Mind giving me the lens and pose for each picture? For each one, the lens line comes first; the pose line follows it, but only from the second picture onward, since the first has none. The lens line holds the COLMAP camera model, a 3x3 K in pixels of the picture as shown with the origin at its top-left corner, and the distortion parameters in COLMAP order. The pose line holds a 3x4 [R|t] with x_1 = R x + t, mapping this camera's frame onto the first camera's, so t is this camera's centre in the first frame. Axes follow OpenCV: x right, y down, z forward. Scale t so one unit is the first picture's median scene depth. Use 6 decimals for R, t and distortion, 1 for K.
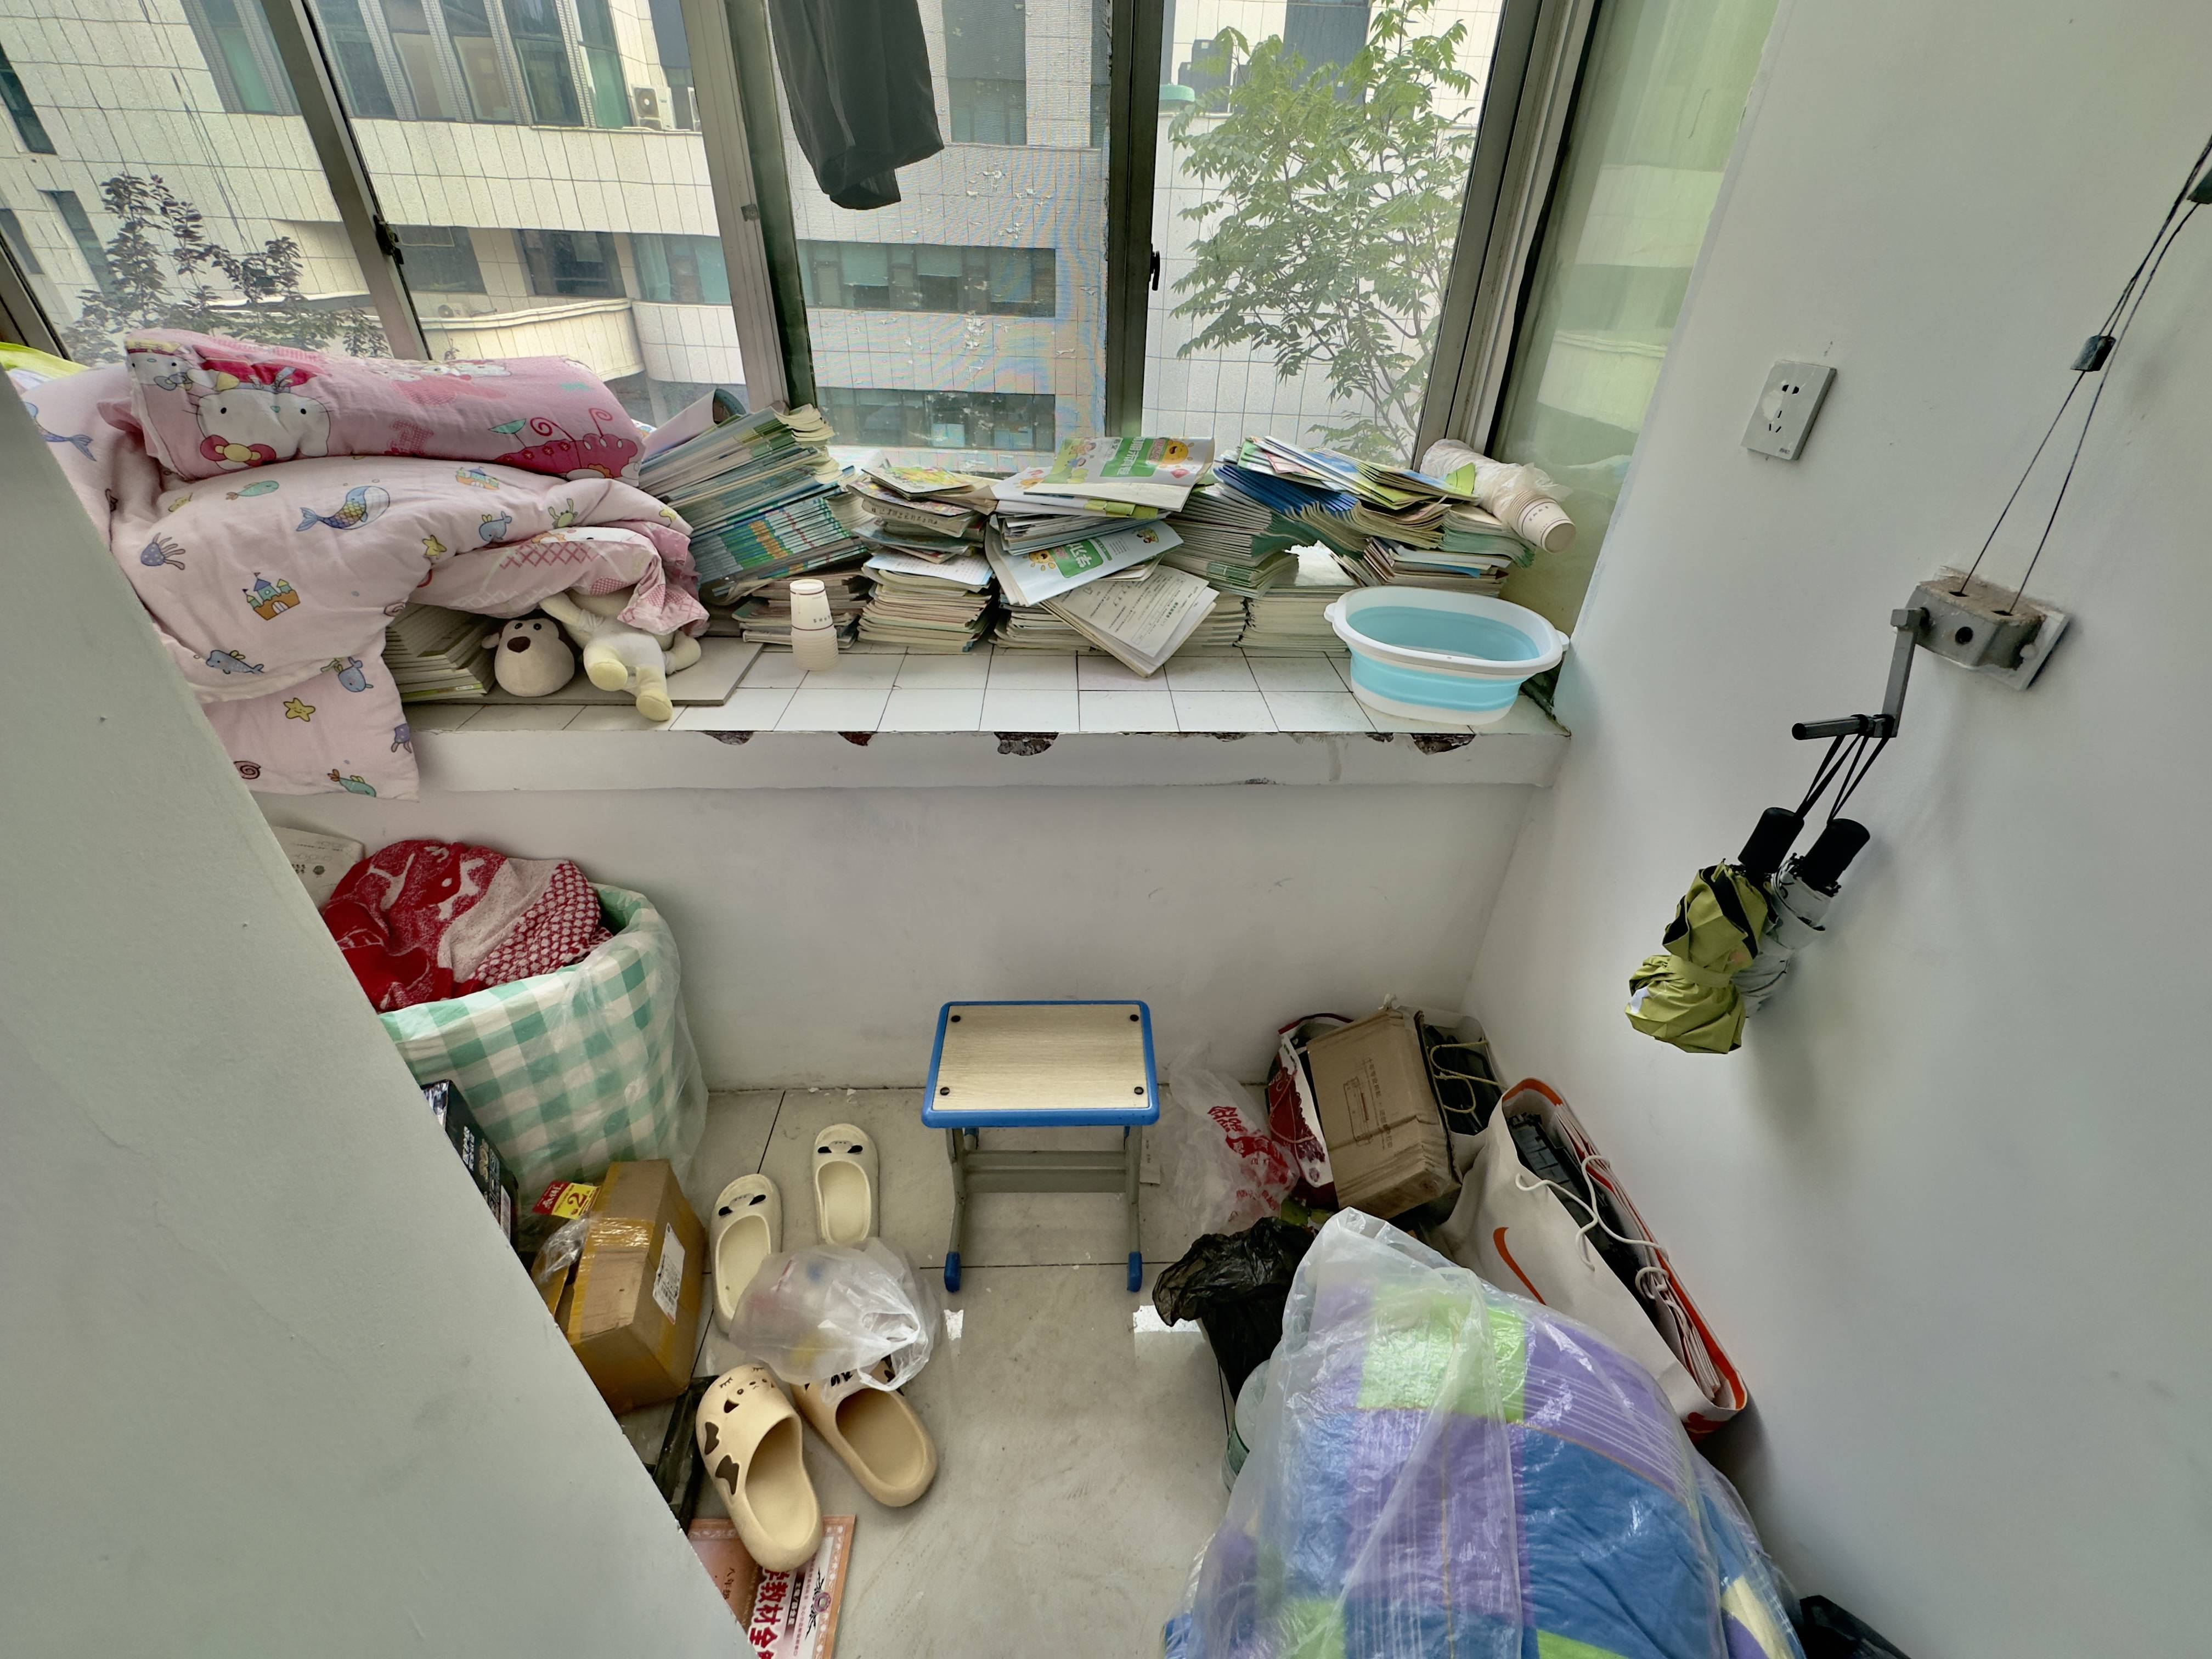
lens RADIAL K [[881.0, 0, 1106.0], [0, 881.0, 830.1], [0, 0, 1]] dist [-0.004328, 0.000325]
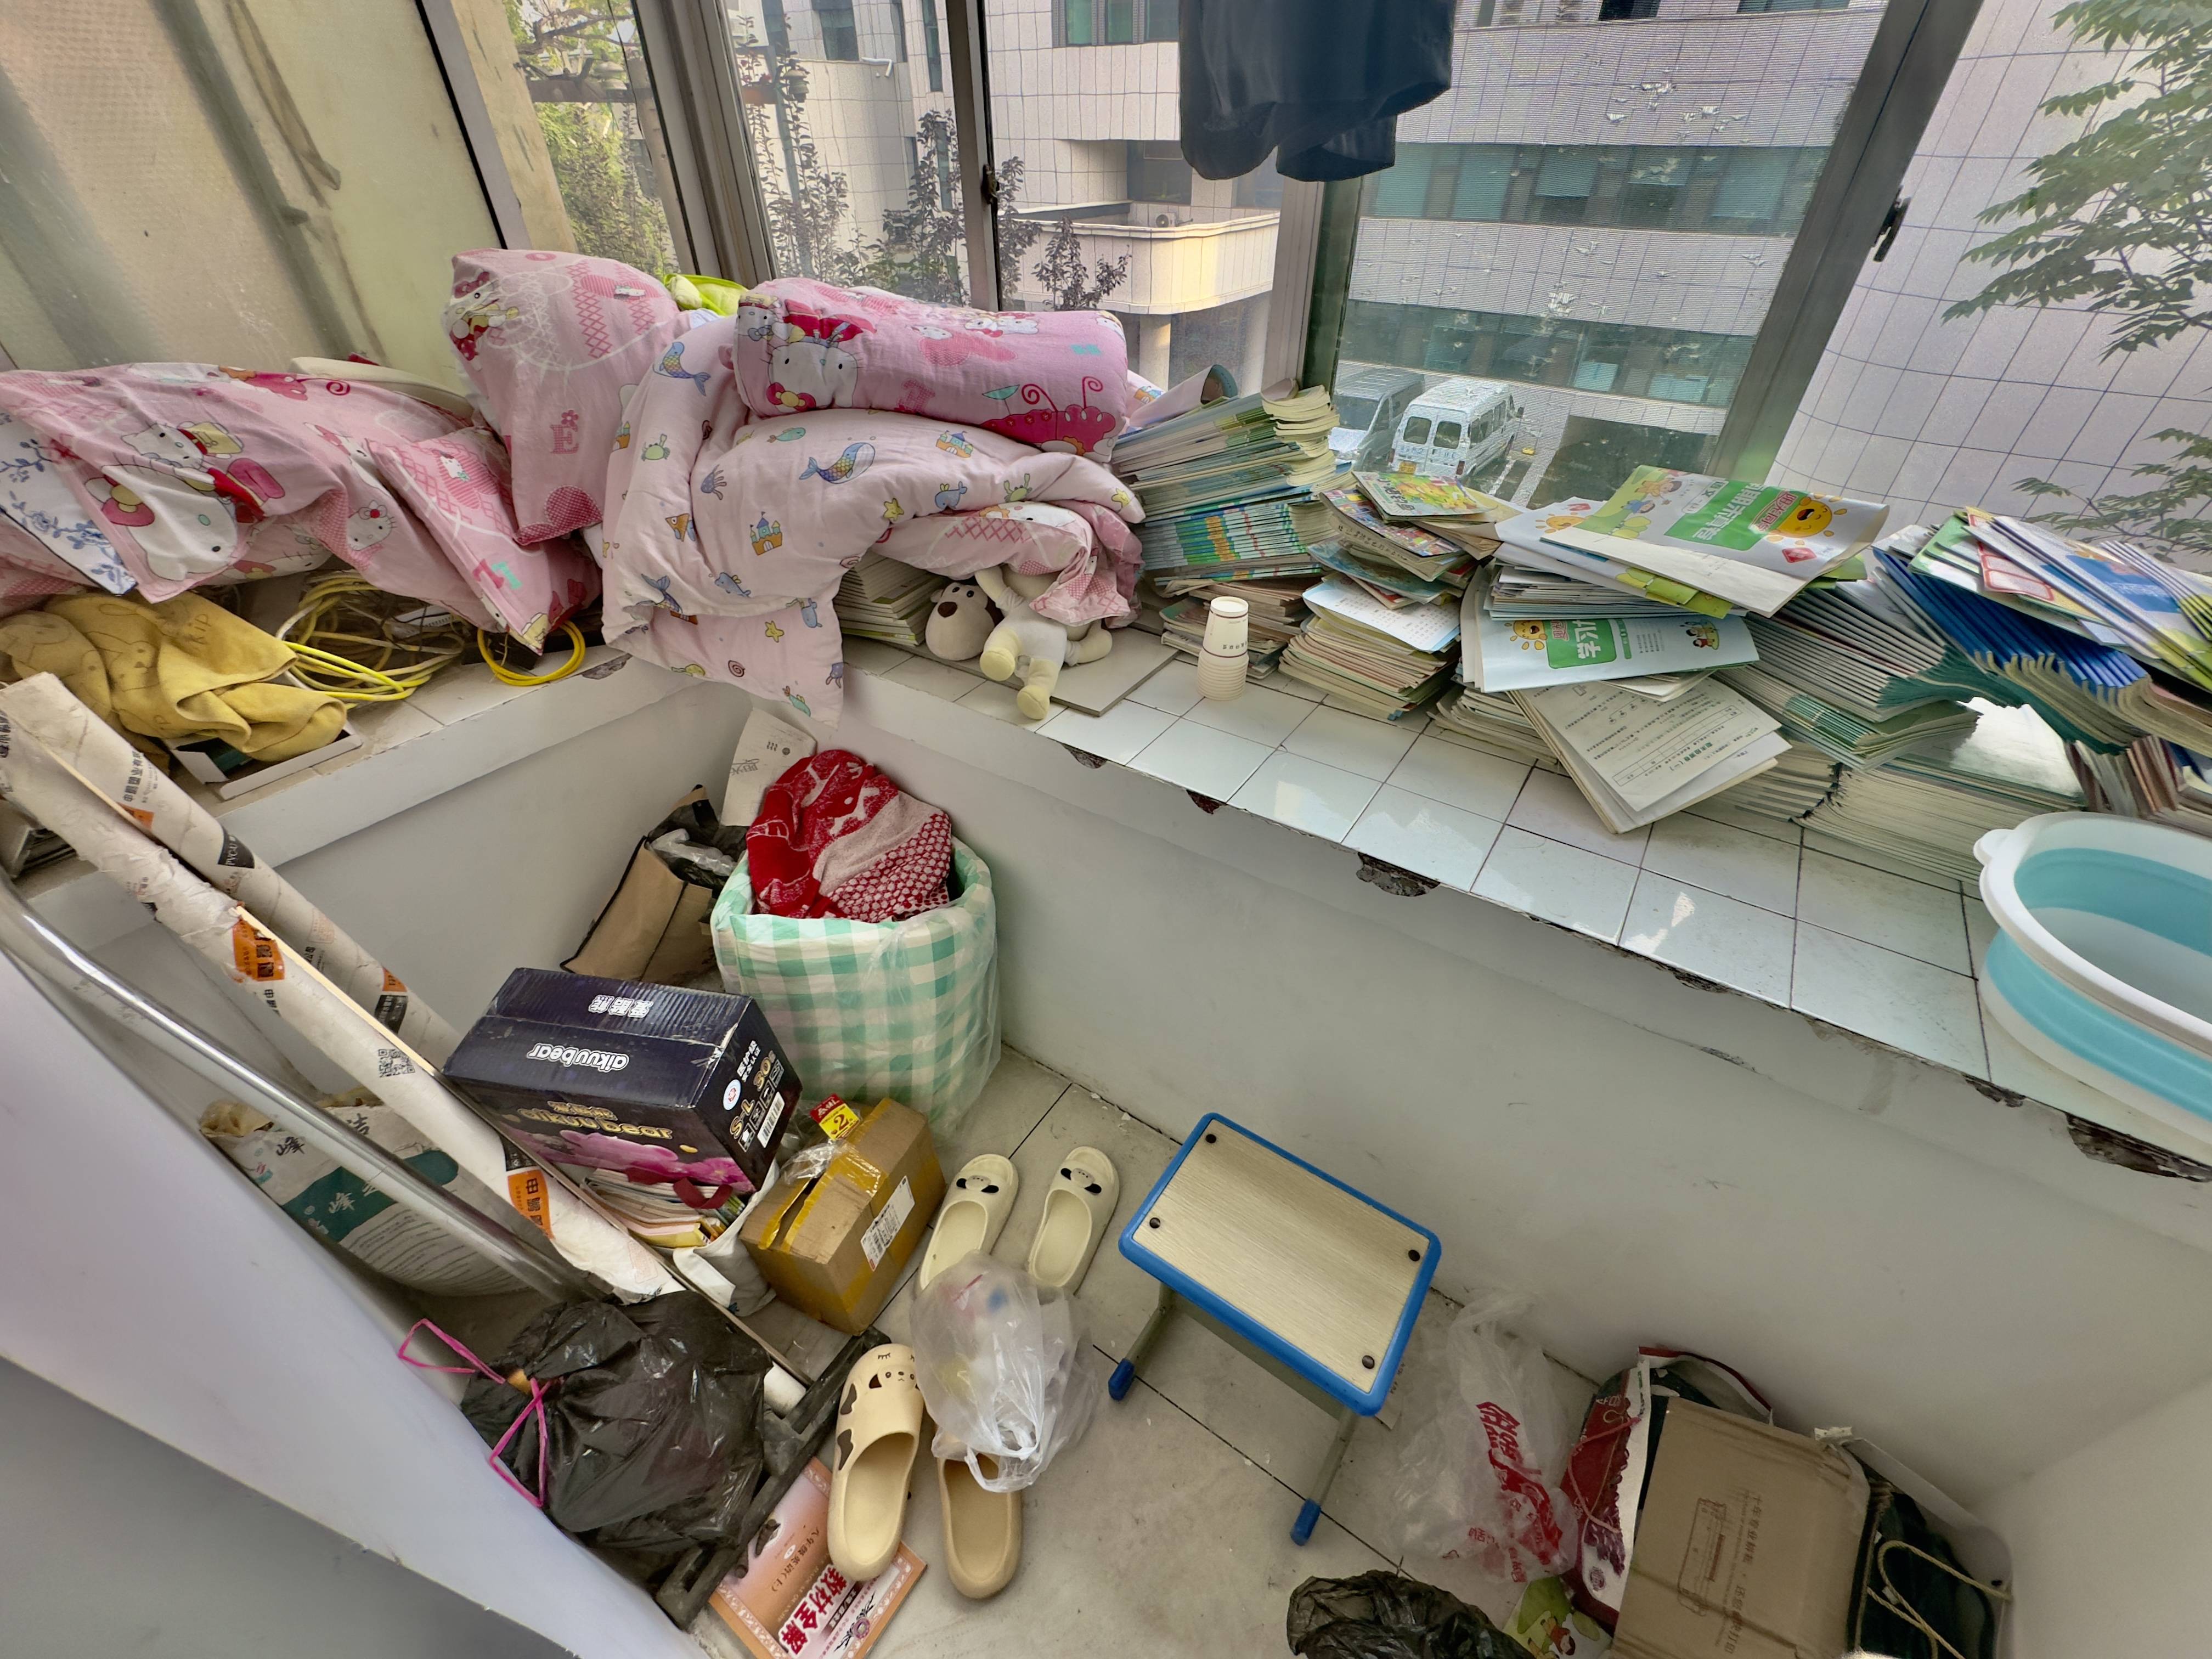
lens RADIAL K [[881.0, 0, 1105.3], [0, 881.0, 828.7], [0, 0, 1]] dist [-0.004328, 0.000325]
pose [[0.807200, 0.341409, -0.481526, 0.057969], [-0.306363, 0.939600, 0.152622, -0.173592], [0.504549, 0.024325, 0.863040, 0.202197]]
